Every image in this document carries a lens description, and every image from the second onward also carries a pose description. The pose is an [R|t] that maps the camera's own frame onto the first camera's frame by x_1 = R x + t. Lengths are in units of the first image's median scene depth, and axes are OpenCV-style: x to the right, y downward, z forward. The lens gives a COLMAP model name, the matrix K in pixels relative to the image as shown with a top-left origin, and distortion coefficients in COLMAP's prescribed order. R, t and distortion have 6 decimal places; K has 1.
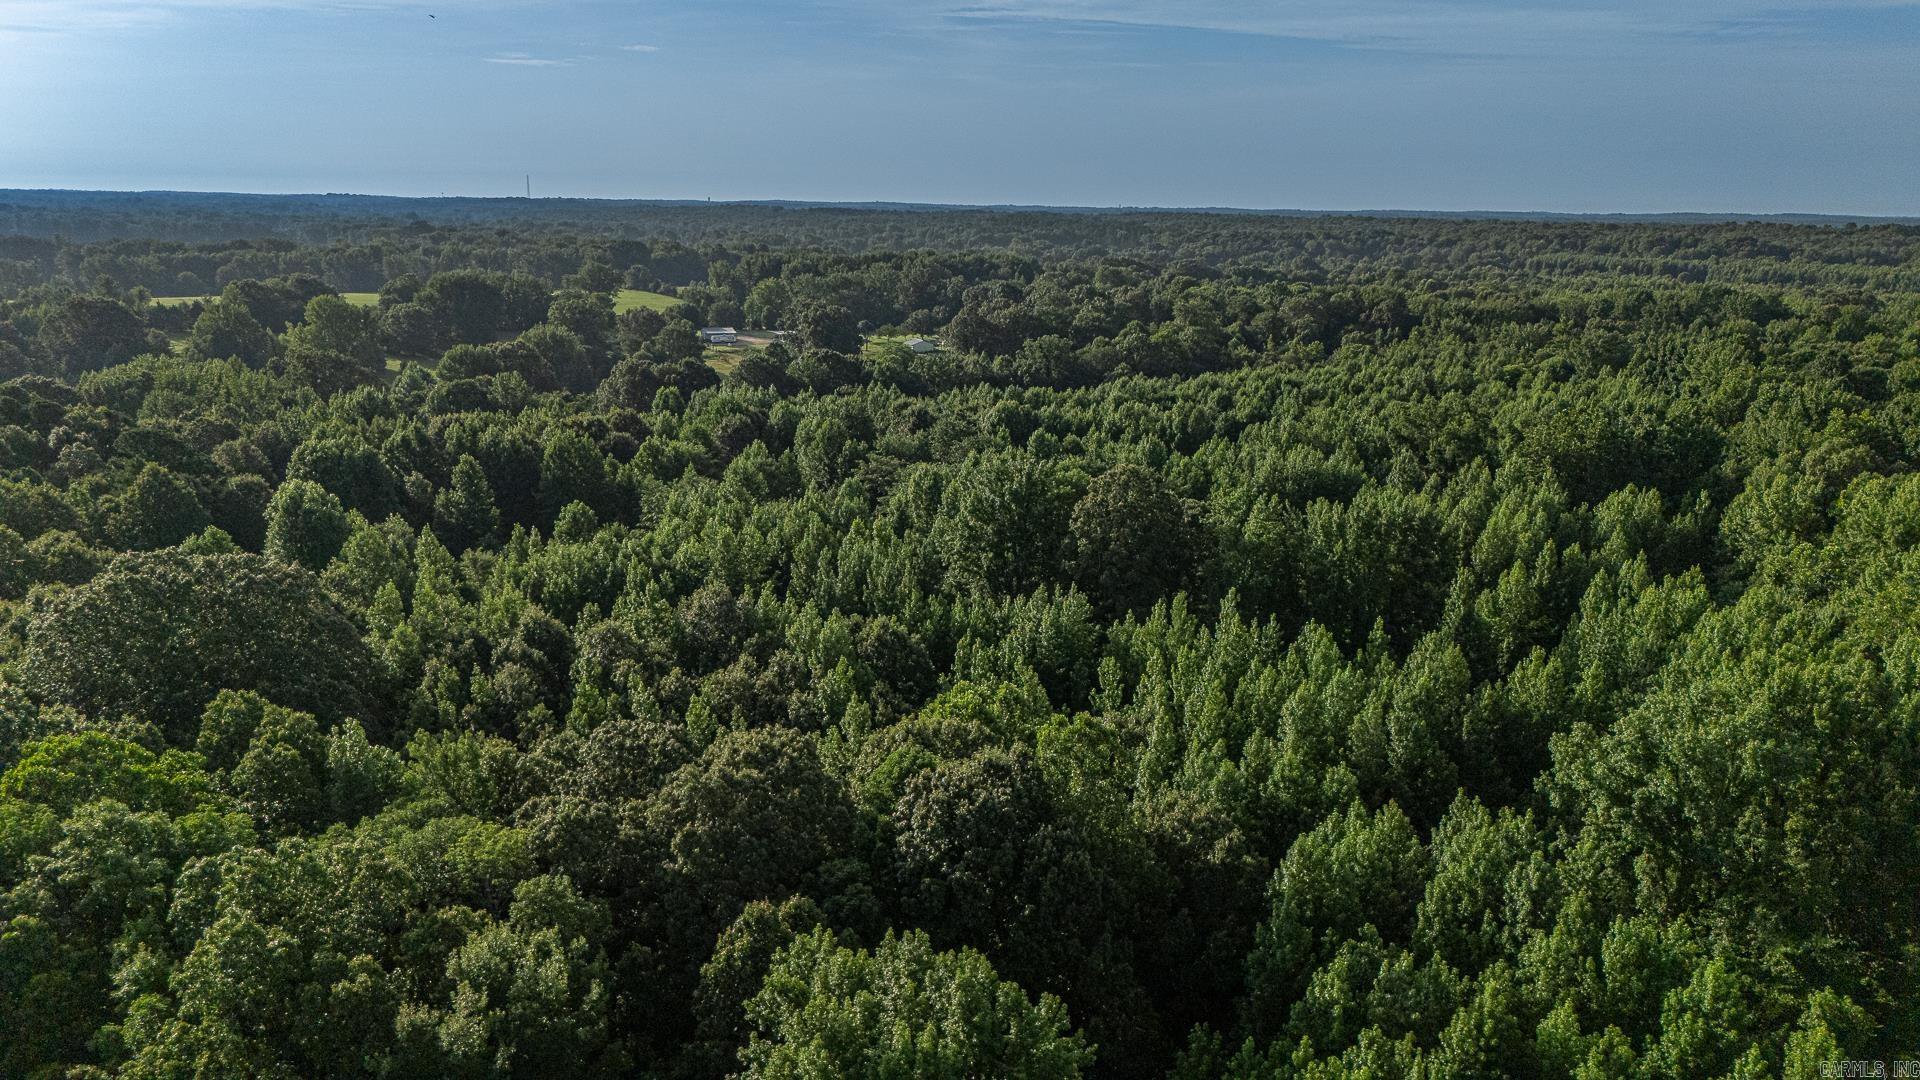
lens RADIAL K [[1408.2, 0, 960.0], [0, 1408.2, 540.0], [0, 0, 1]] dist [0.075232, -0.072178]
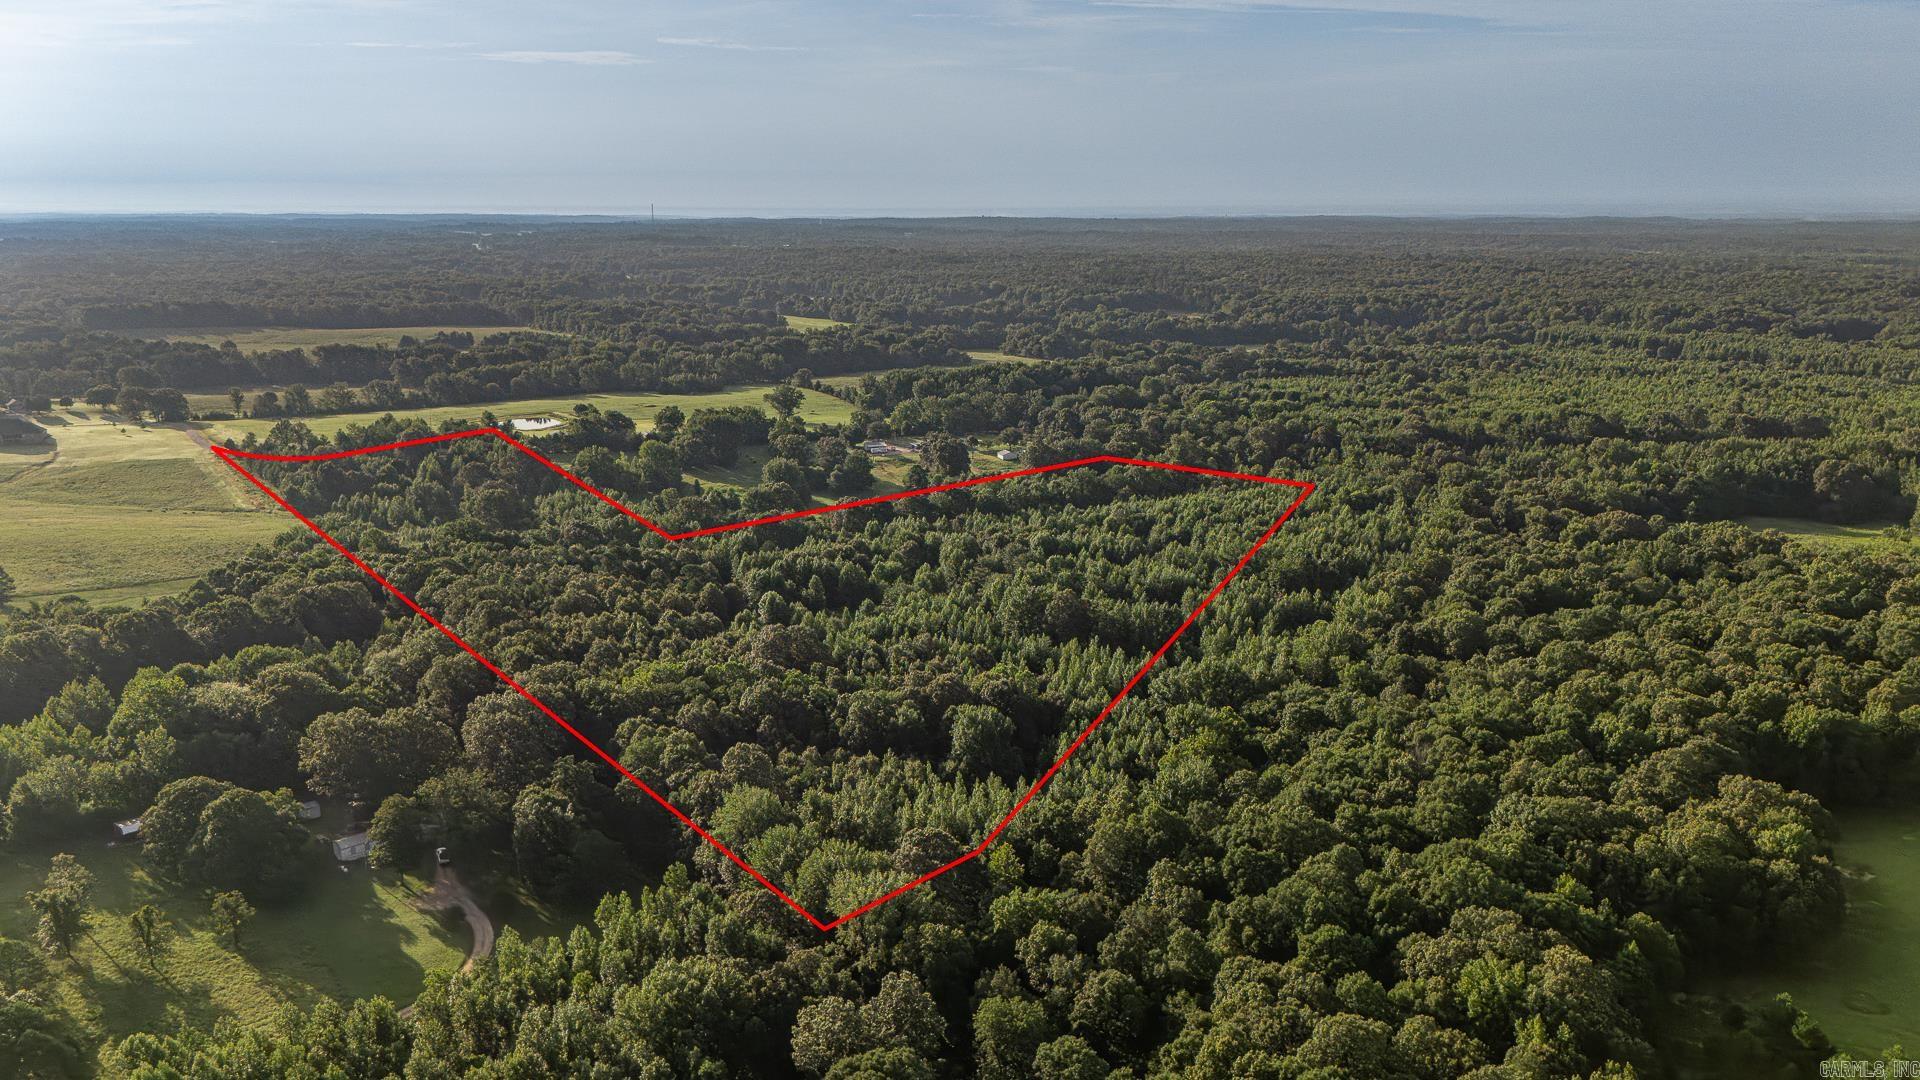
lens RADIAL K [[1408.2, 0, 960.0], [0, 1408.2, 540.0], [0, 0, 1]] dist [0.075232, -0.072178]
pose [[0.997309, 0.005580, -0.073106, 0.093507], [-0.006073, 0.999960, -0.006525, -0.112291], [0.073066, 0.006952, 0.997303, -1.528061]]
